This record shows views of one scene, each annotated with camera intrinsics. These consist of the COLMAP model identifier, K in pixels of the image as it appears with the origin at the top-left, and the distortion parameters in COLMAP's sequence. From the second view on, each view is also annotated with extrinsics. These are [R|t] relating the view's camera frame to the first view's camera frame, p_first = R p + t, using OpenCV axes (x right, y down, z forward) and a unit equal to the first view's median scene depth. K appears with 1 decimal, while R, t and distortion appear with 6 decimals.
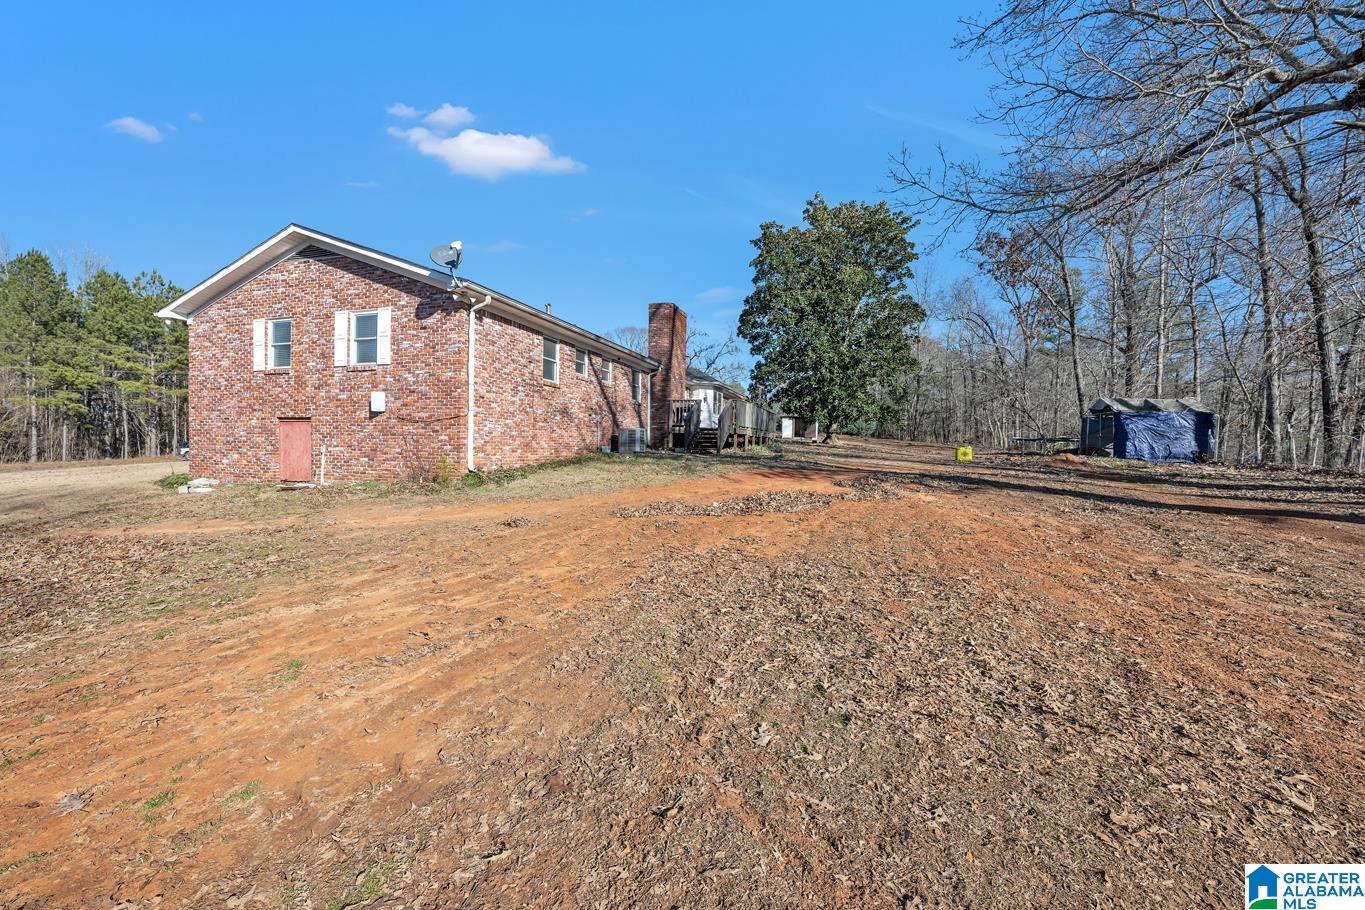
lens RADIAL K [[539.2, 0, 682.5], [0, 539.2, 455.0], [0, 0, 1]] dist [0.001524, 0.000029]
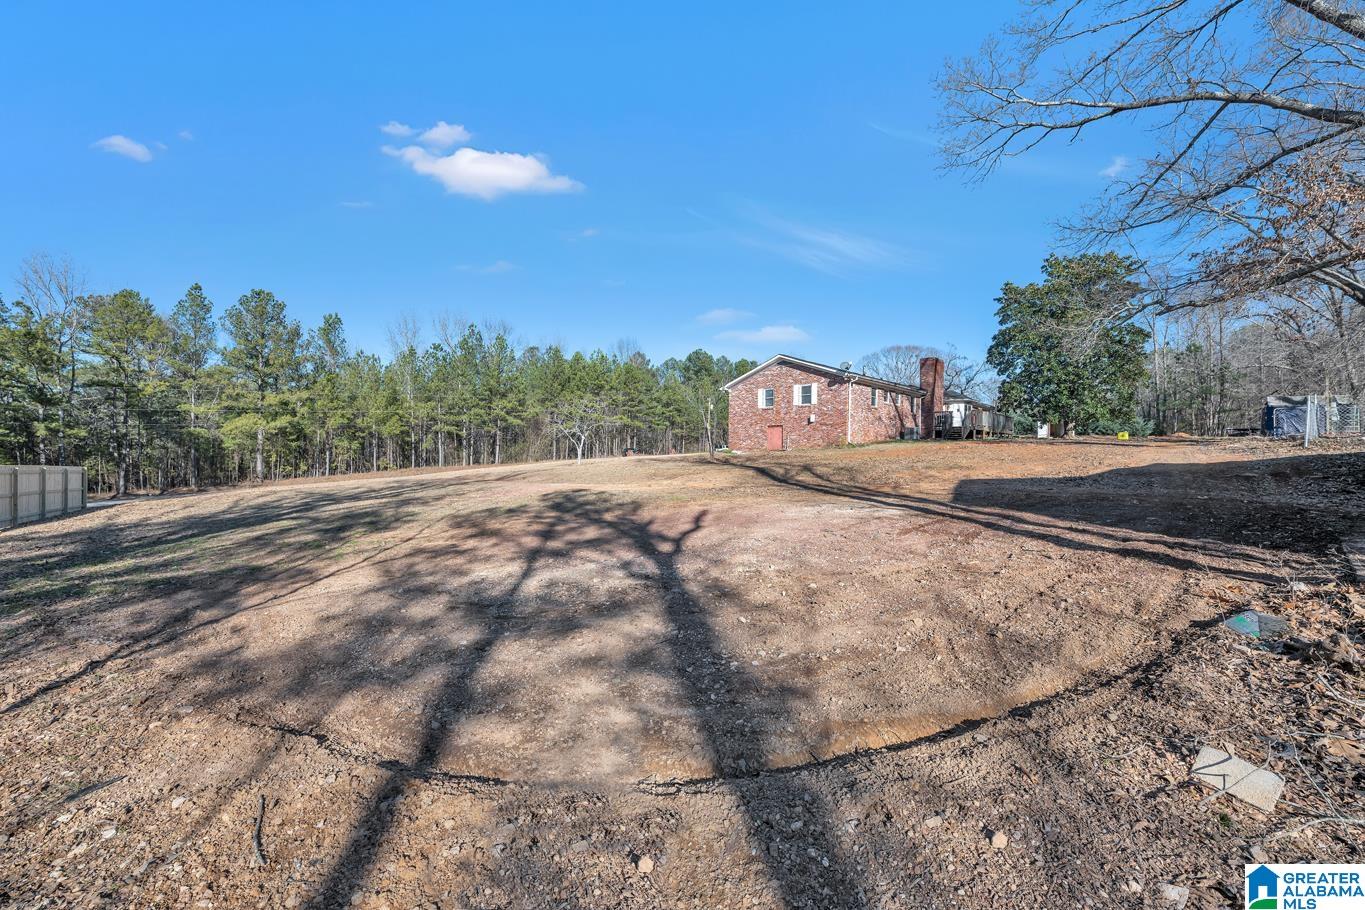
lens RADIAL K [[539.2, 0, 682.5], [0, 539.2, 455.0], [0, 0, 1]] dist [0.001524, 0.000029]
pose [[0.892953, -0.009714, -0.450045, 0.038337], [-0.001201, 0.999712, -0.023961, 0.089406], [0.450148, 0.021936, 0.892684, -1.006207]]
